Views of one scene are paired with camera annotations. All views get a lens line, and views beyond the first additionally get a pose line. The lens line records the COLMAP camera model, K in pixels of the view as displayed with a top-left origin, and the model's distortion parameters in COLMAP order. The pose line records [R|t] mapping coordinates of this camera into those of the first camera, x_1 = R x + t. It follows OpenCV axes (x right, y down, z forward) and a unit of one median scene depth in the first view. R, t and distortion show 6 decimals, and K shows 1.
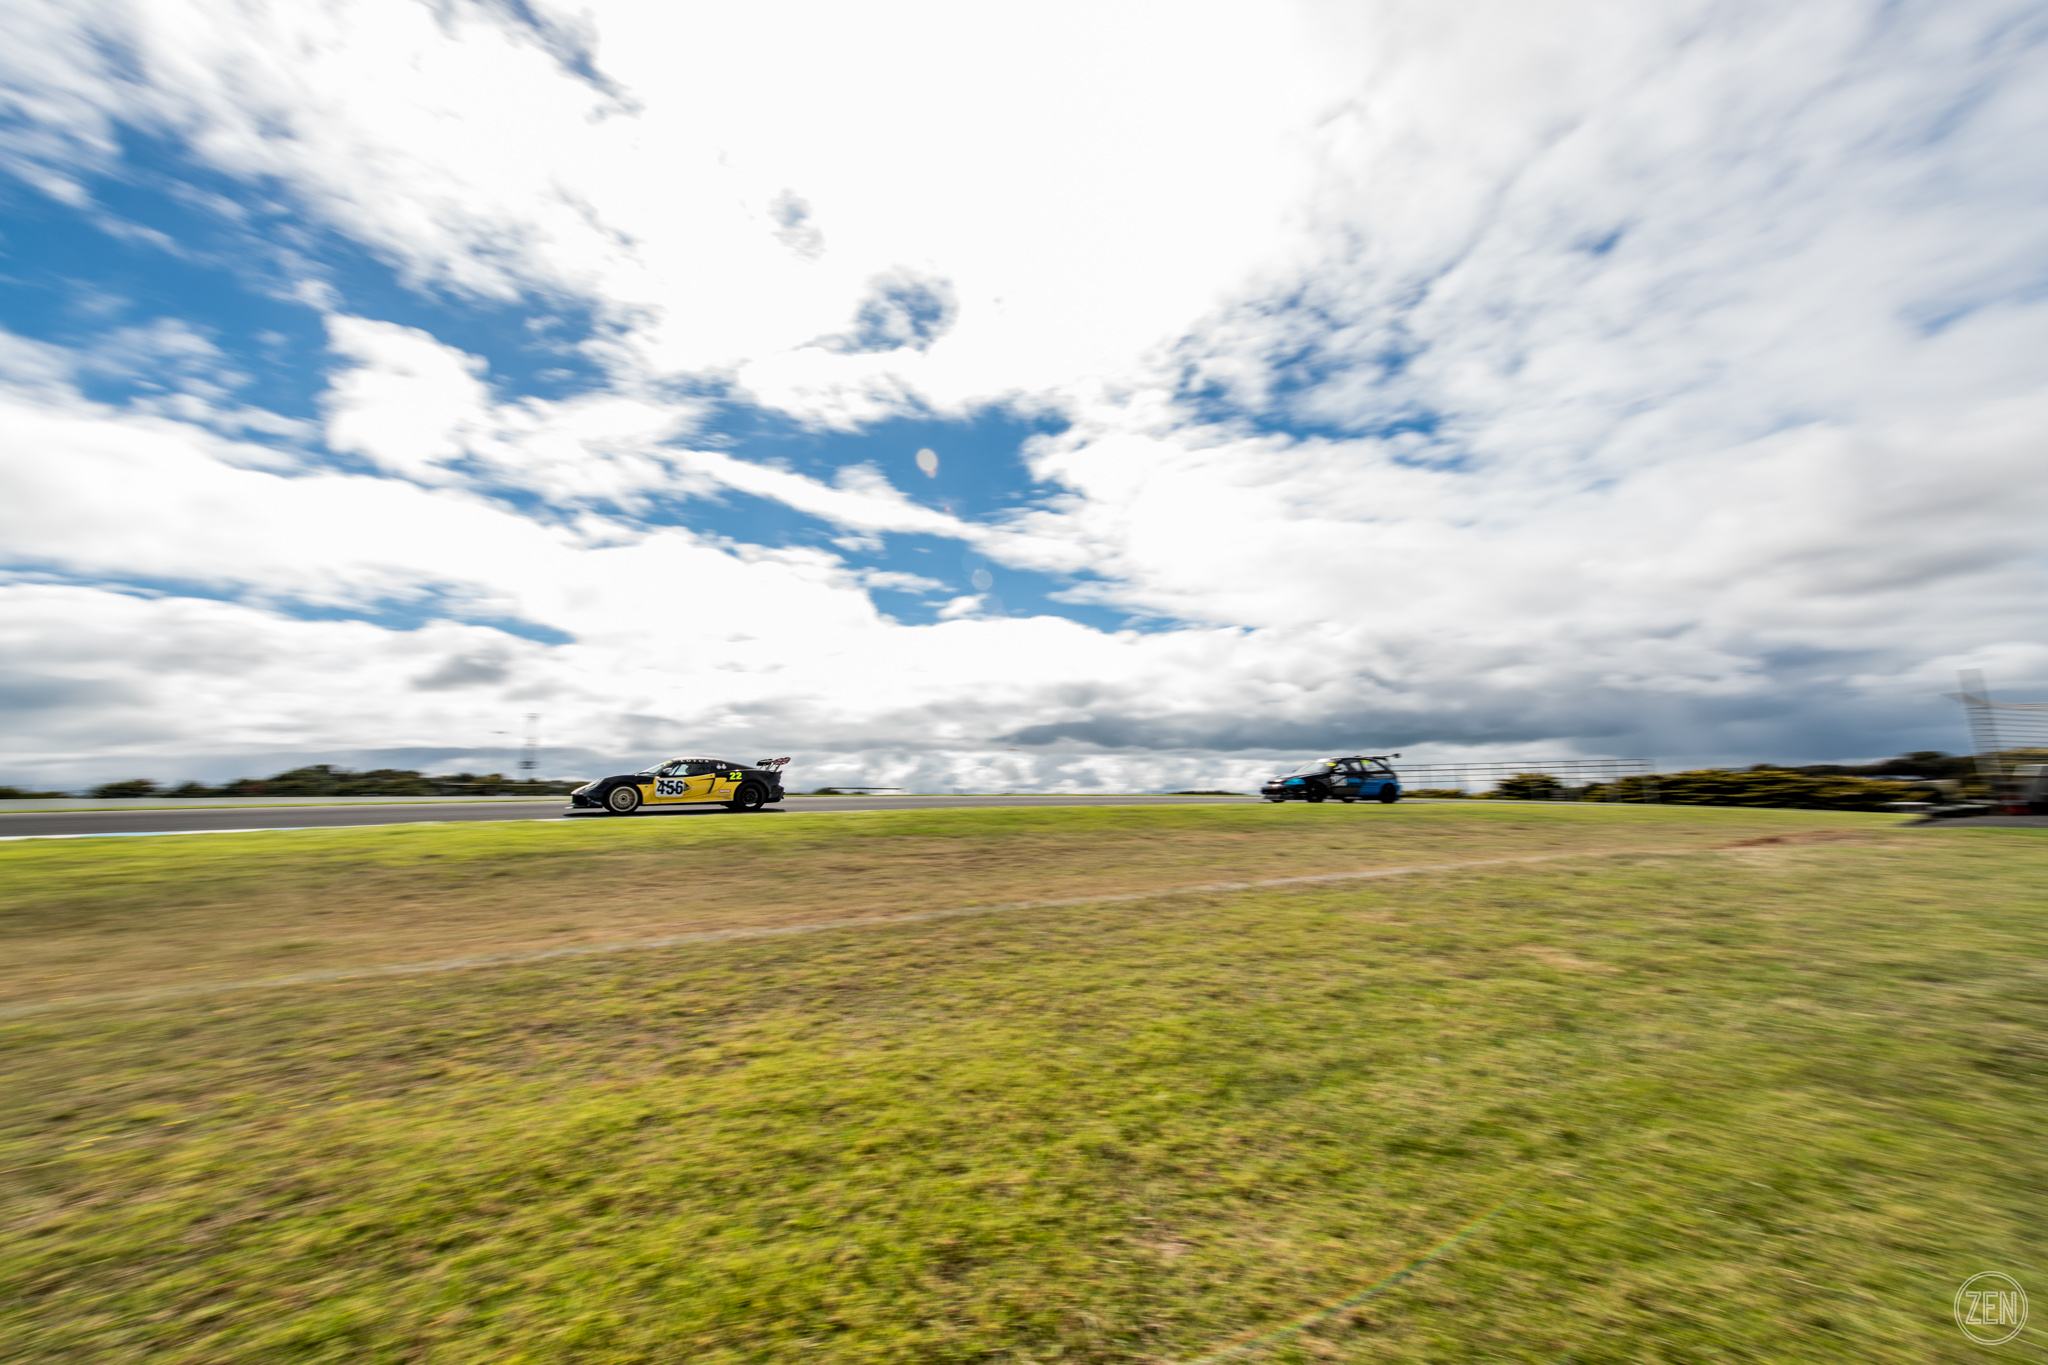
lens RADIAL K [[794.6, 0, 1026.3], [0, 794.6, 672.4], [0, 0, 1]] dist [0.017233, -0.005860]
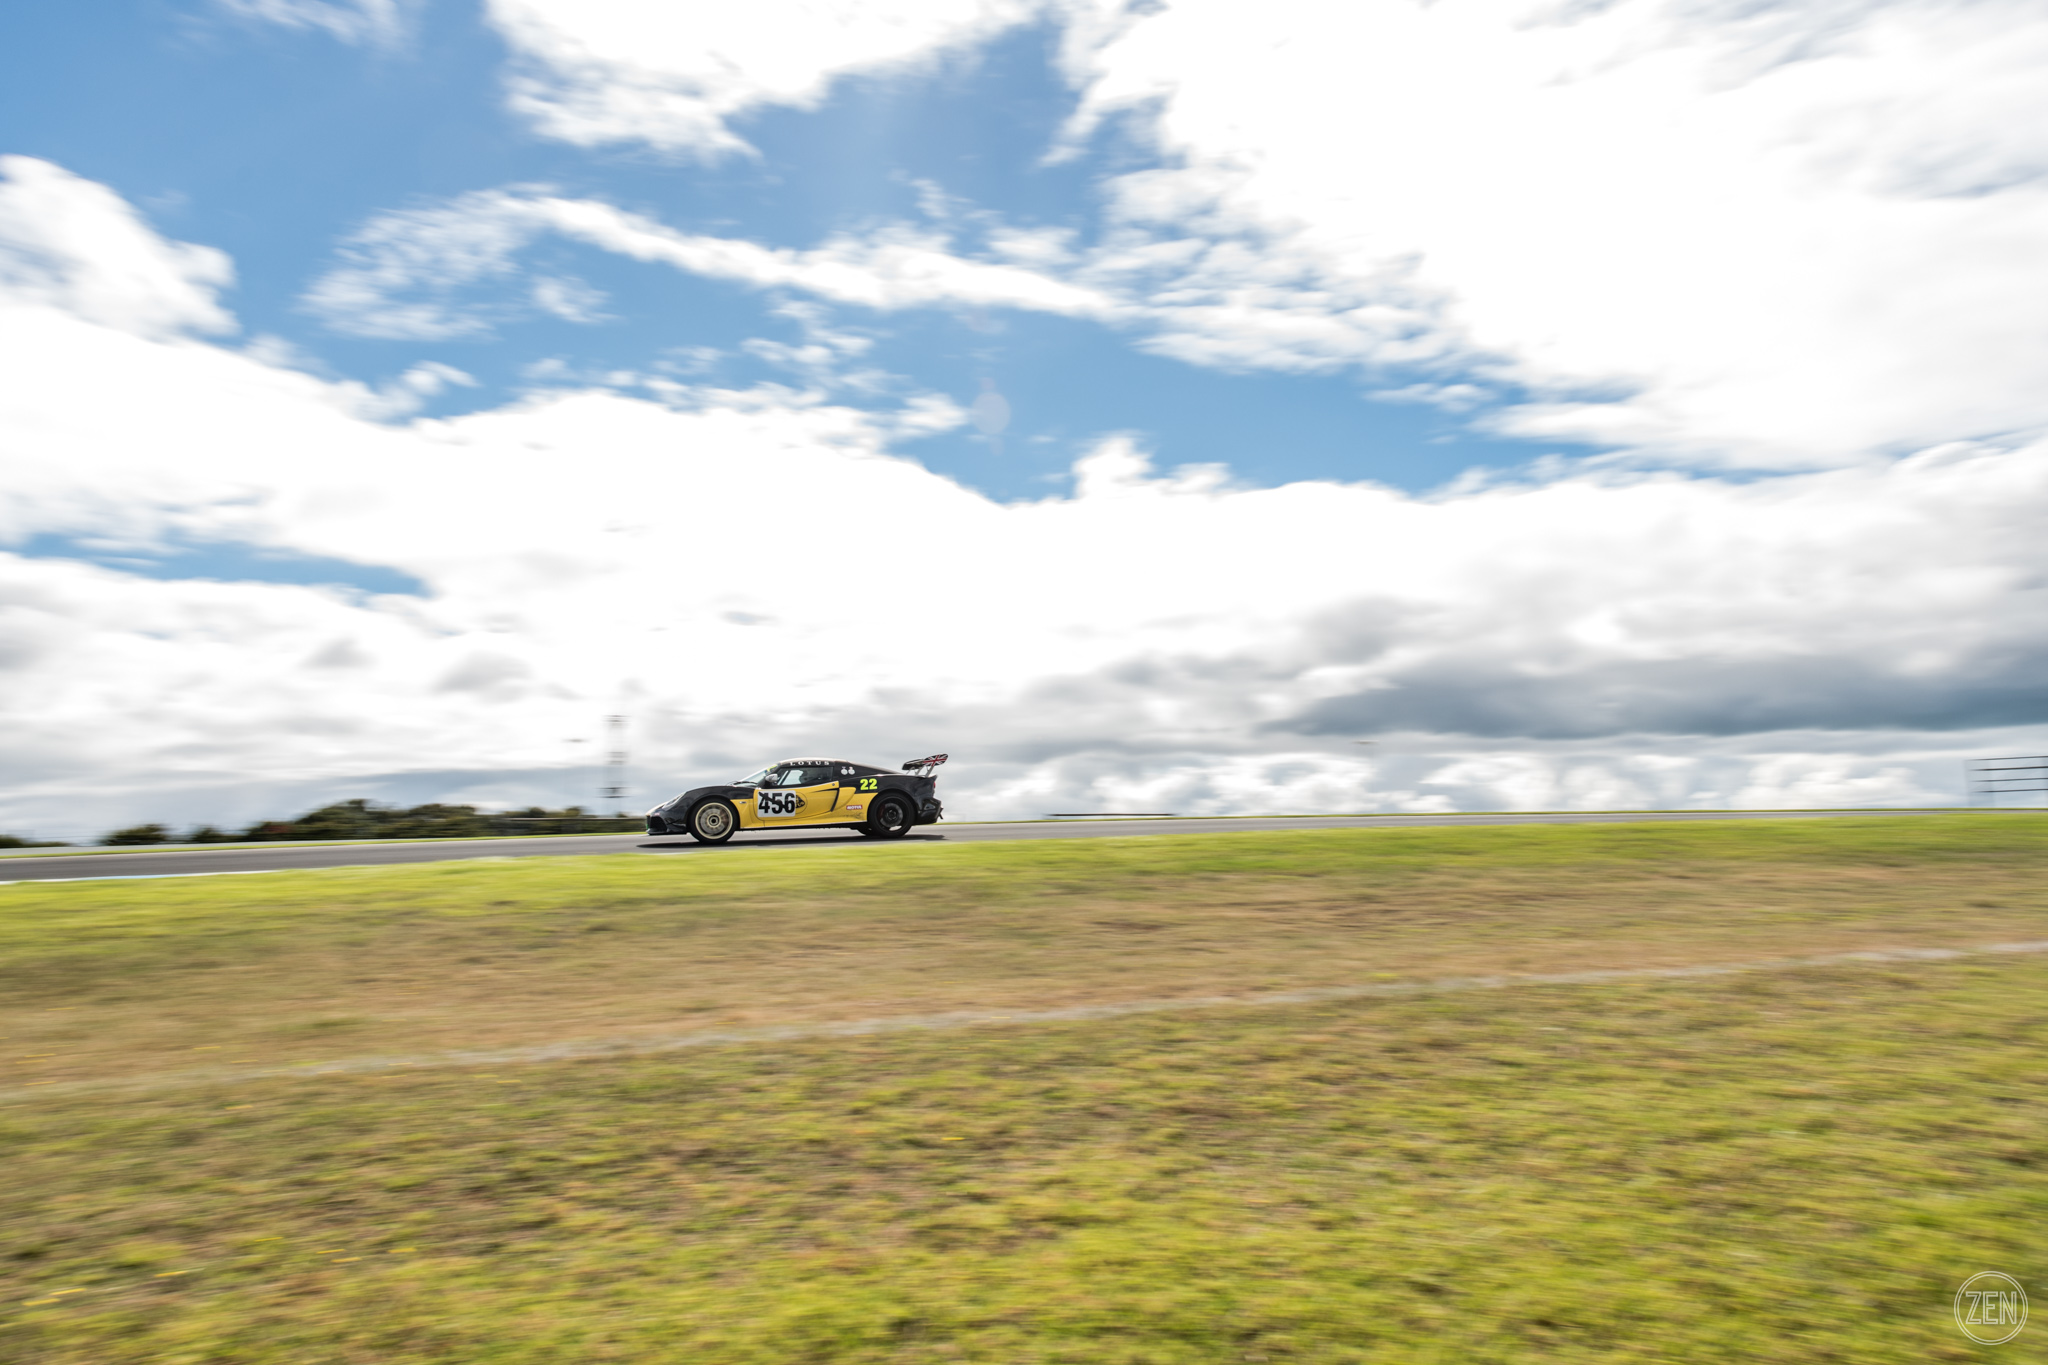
lens RADIAL K [[1344.7, 0, 1029.9], [0, 1344.7, 745.0], [0, 0, 1]] dist [0.033668, -0.025642]
pose [[0.967186, -0.033753, -0.251819, -0.119046], [0.056455, 0.994909, 0.083481, 0.083837], [0.247719, -0.094958, 0.964167, 0.154094]]
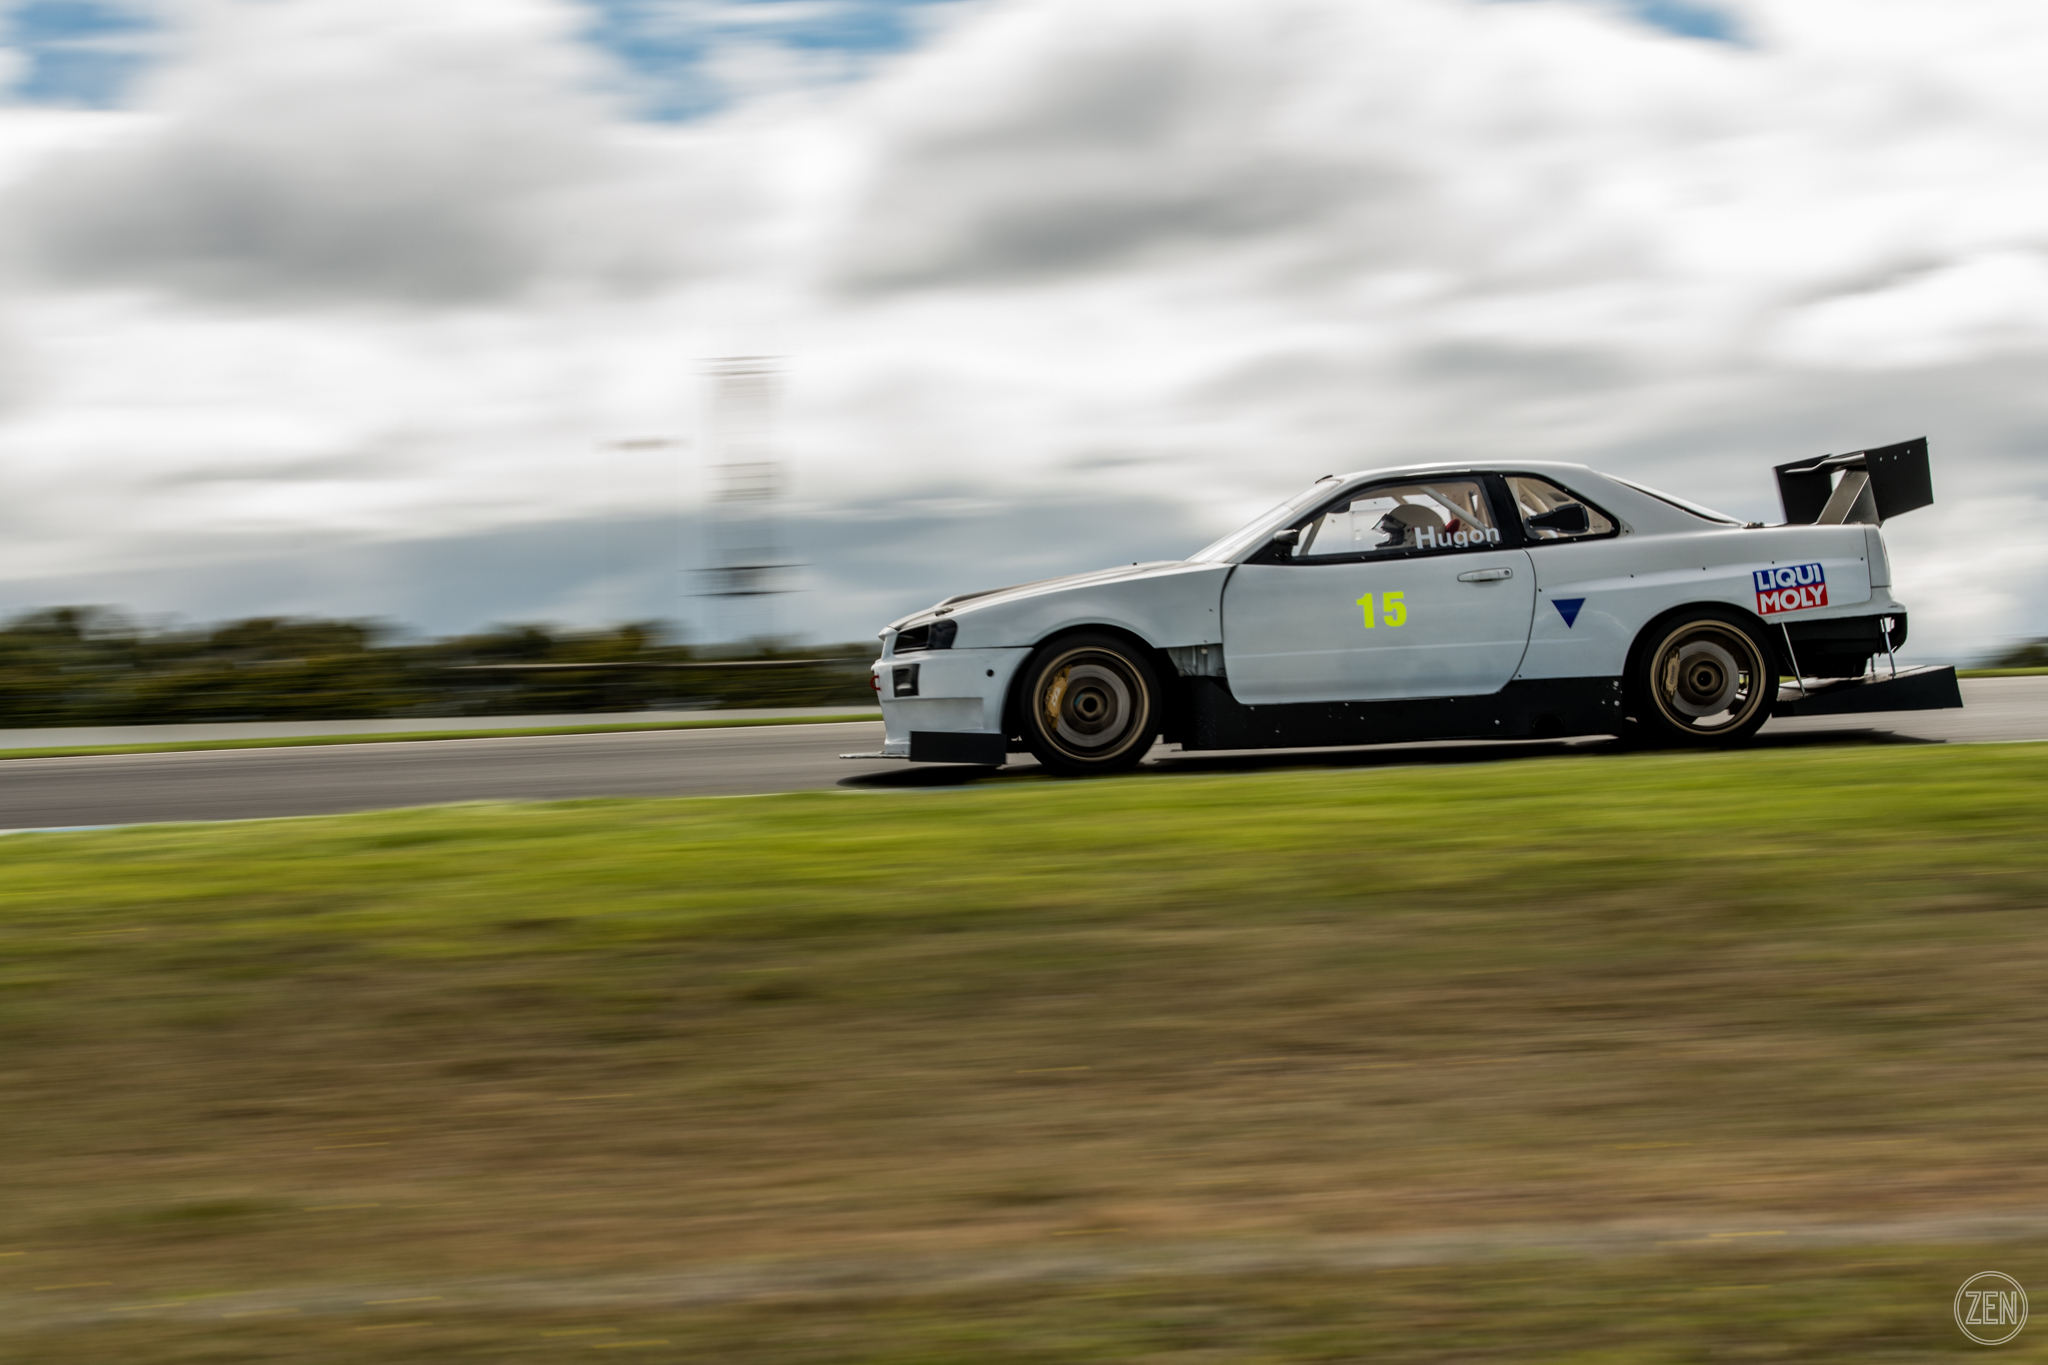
lens RADIAL K [[4087.0, 0, 1025.2], [0, 4087.0, 680.0], [0, 0, 1]] dist [-0.011639, 0.062050]
pose [[0.883627, -0.025800, -0.467481, 0.038936], [0.096902, 0.986939, 0.128694, -0.005830], [0.458055, -0.159017, 0.874585, -0.155720]]
